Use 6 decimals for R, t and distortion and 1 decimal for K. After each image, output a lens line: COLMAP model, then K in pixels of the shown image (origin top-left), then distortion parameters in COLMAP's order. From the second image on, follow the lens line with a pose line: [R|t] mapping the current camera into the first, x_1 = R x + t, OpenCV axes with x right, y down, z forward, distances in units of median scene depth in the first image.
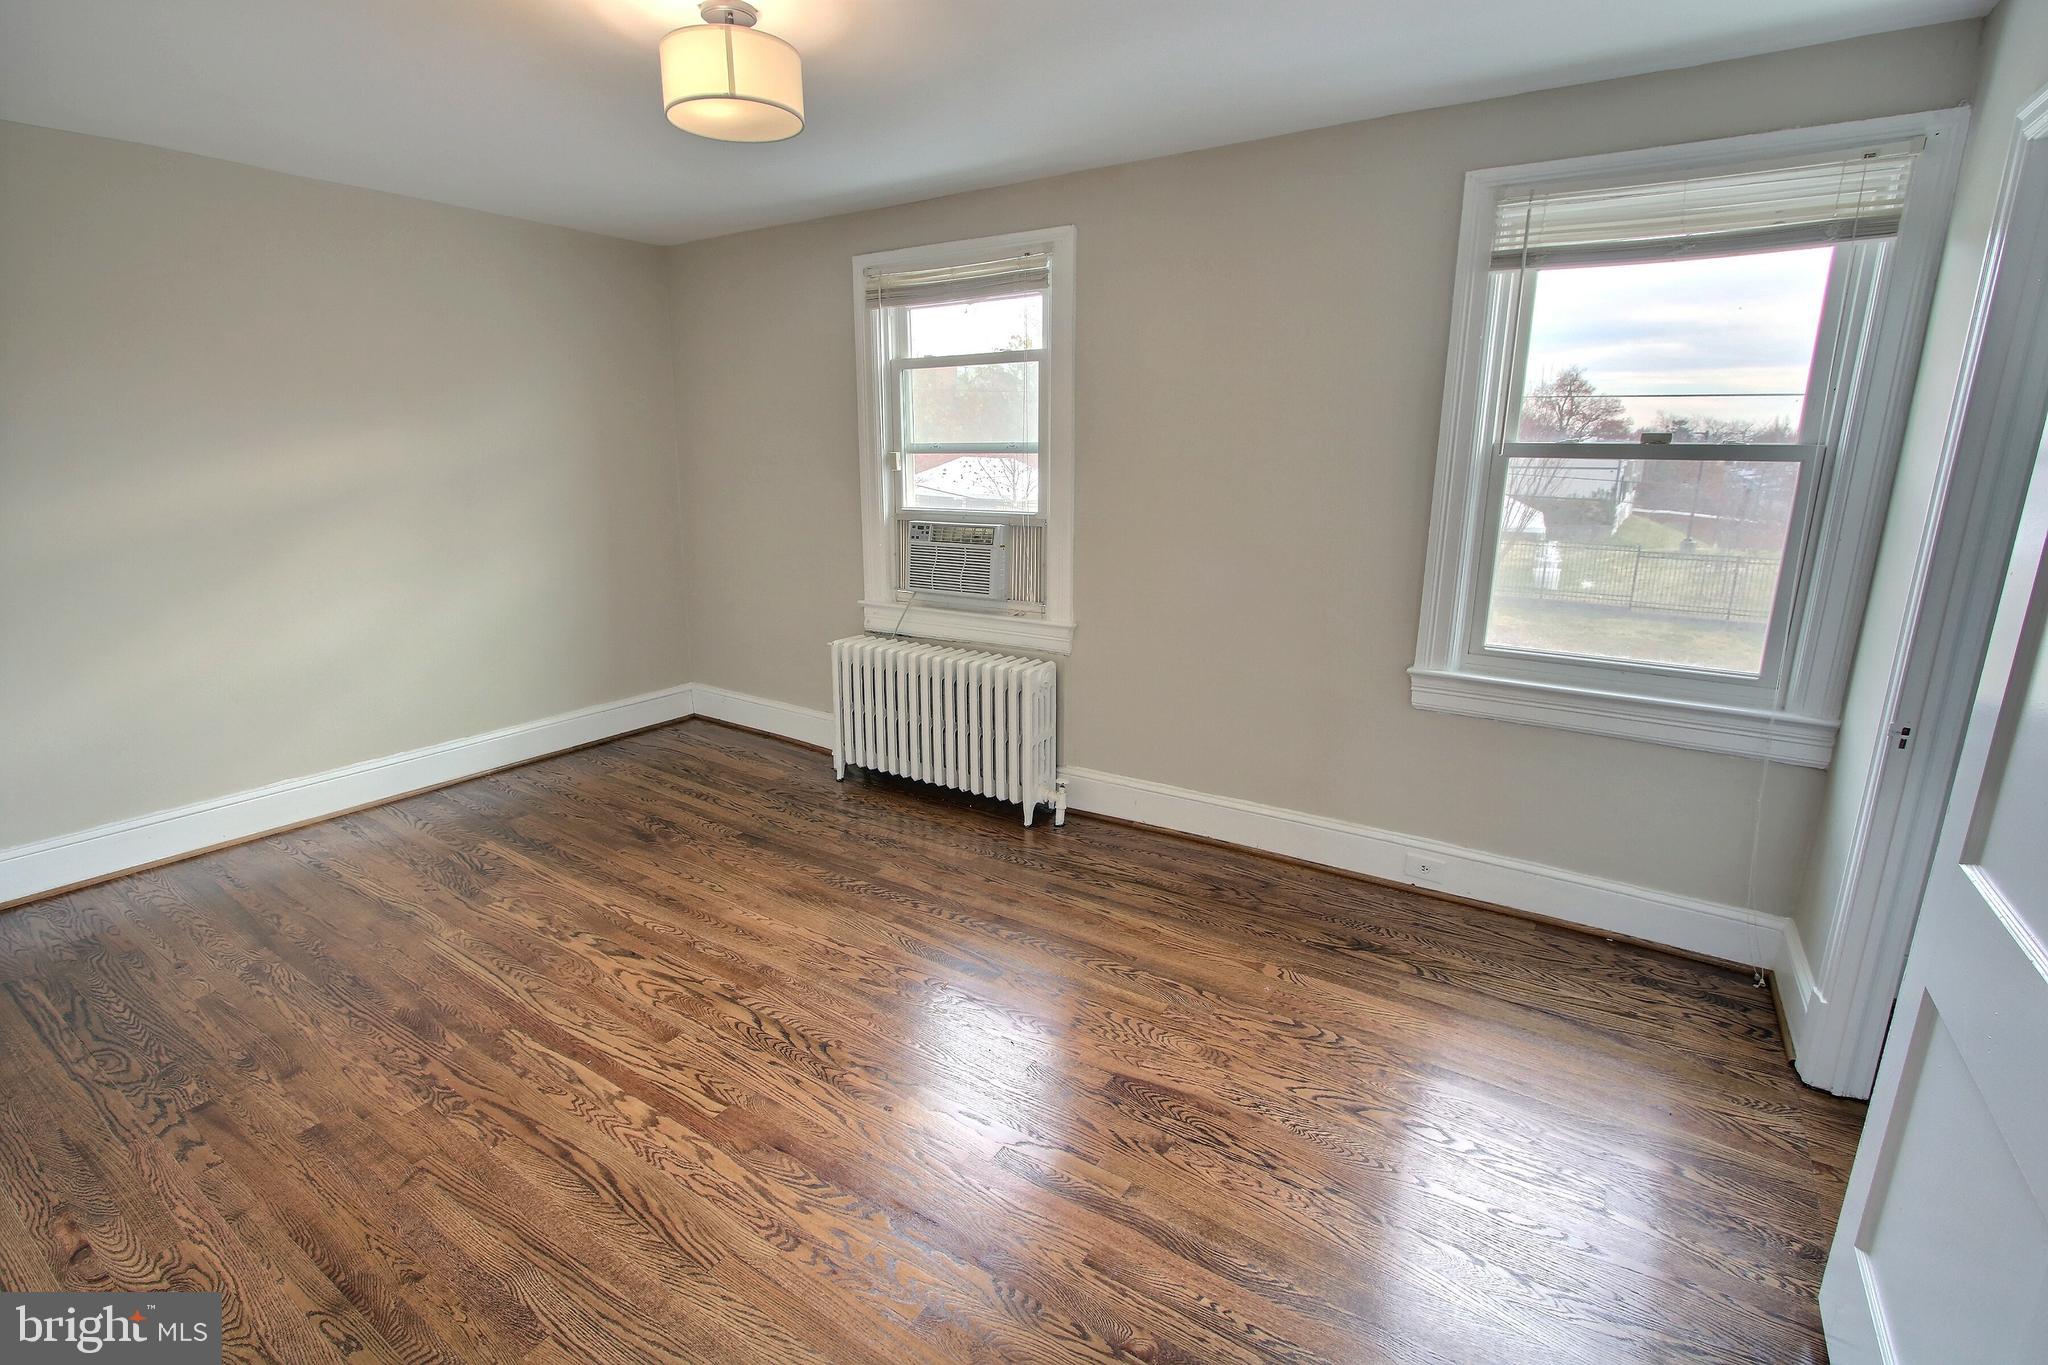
lens RADIAL K [[942.7, 0, 1024.0], [0, 942.7, 684.2], [0, 0, 1]] dist [-0.017332, 0.001642]
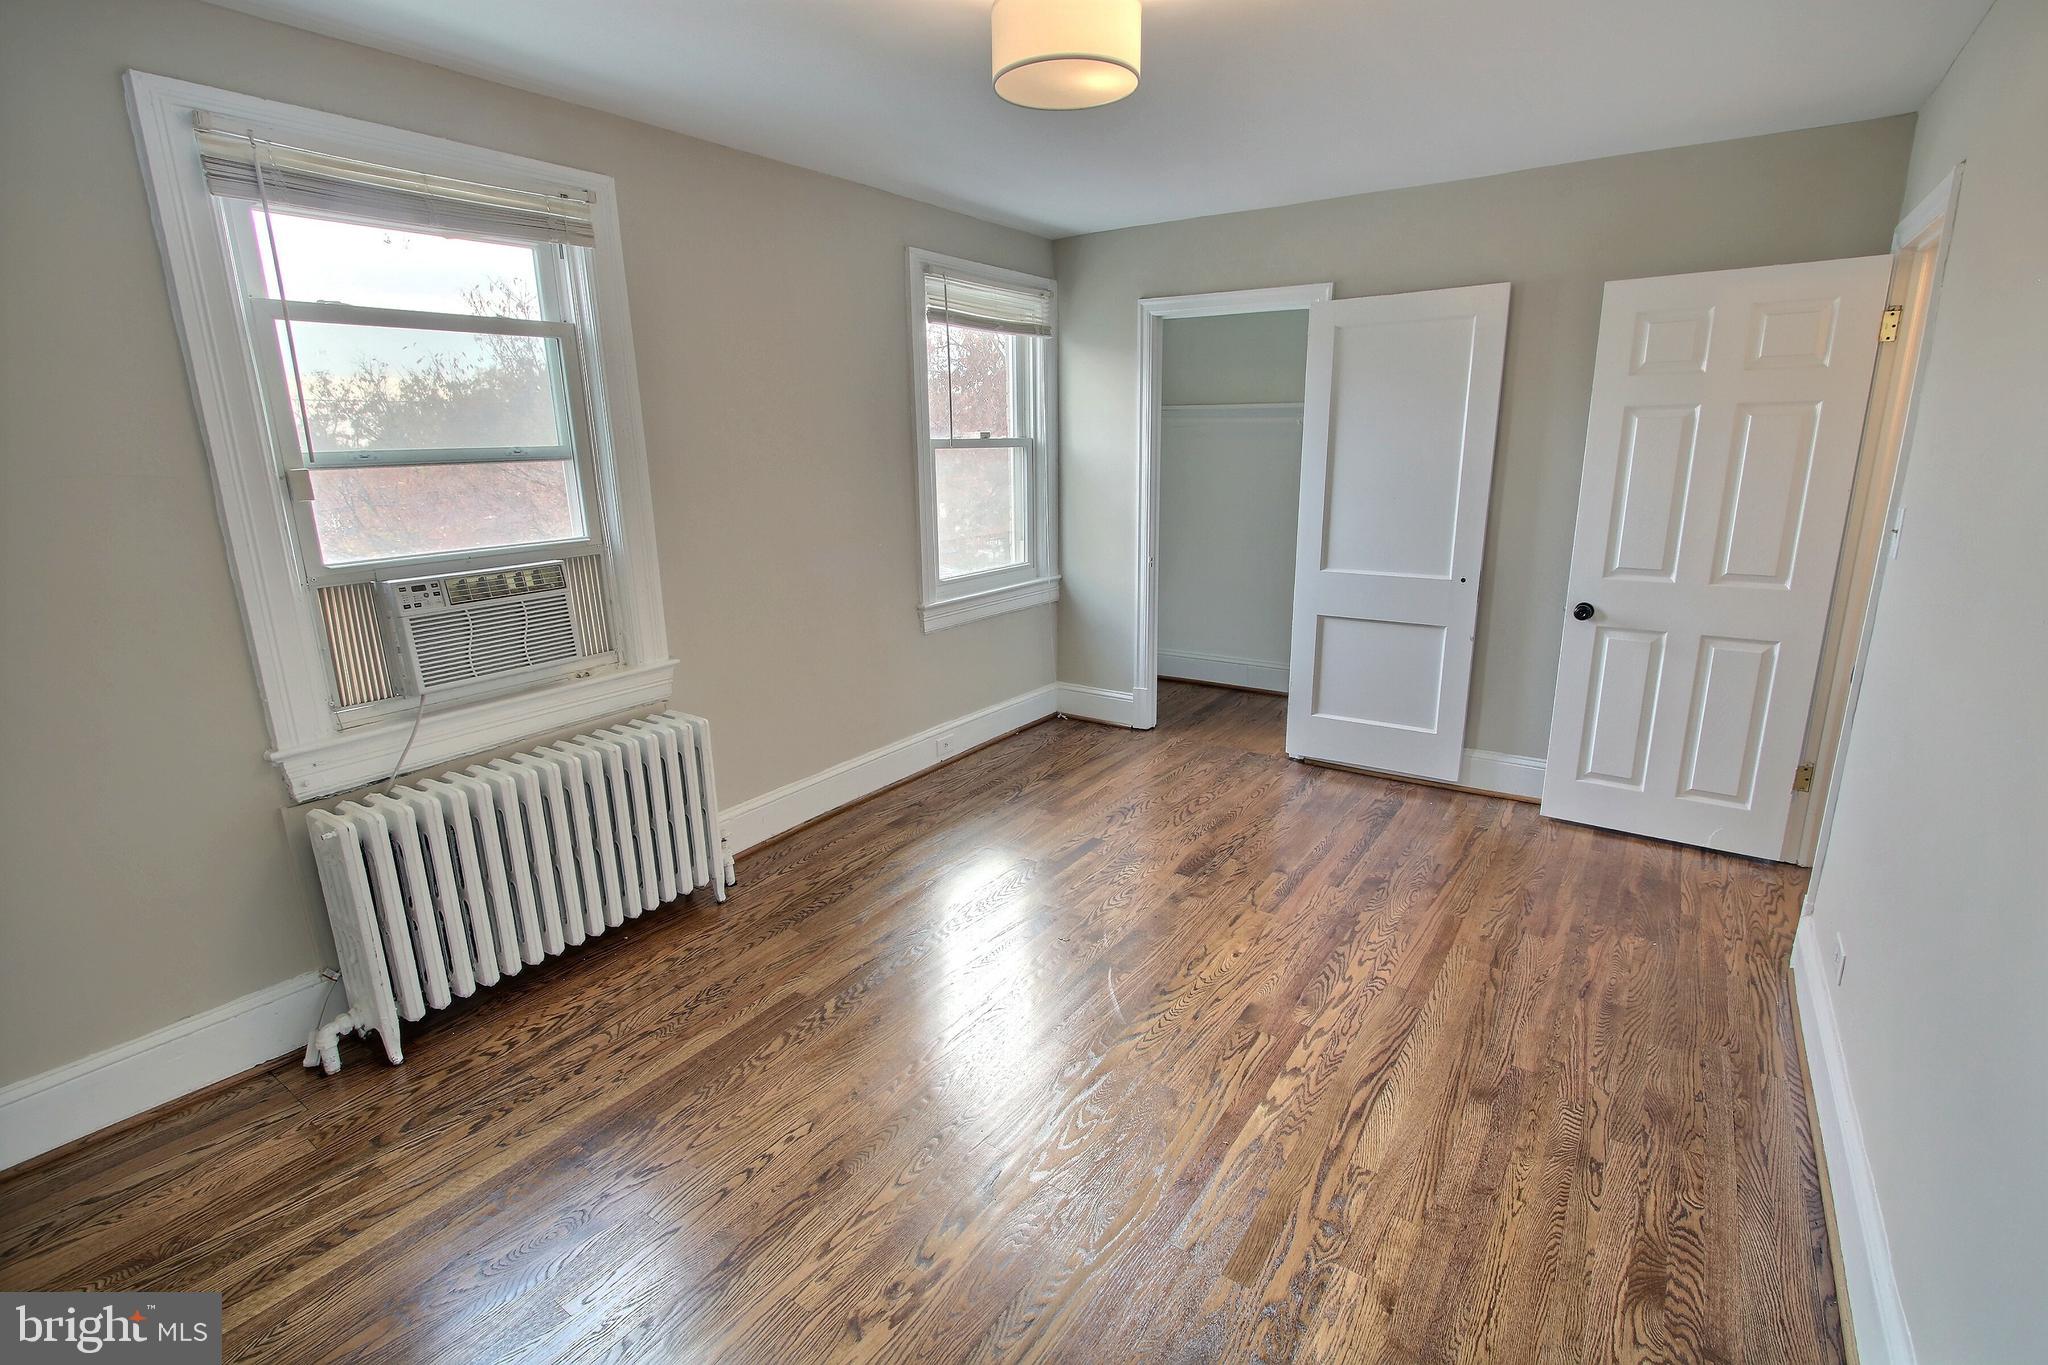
lens RADIAL K [[942.7, 0, 1022.6], [0, 942.7, 687.3], [0, 0, 1]] dist [-0.017332, 0.001642]
pose [[0.022458, -0.257806, 0.965936, -0.857019], [0.257505, 0.935072, 0.243581, -0.185692], [-0.966016, 0.243263, 0.087386, 0.708902]]
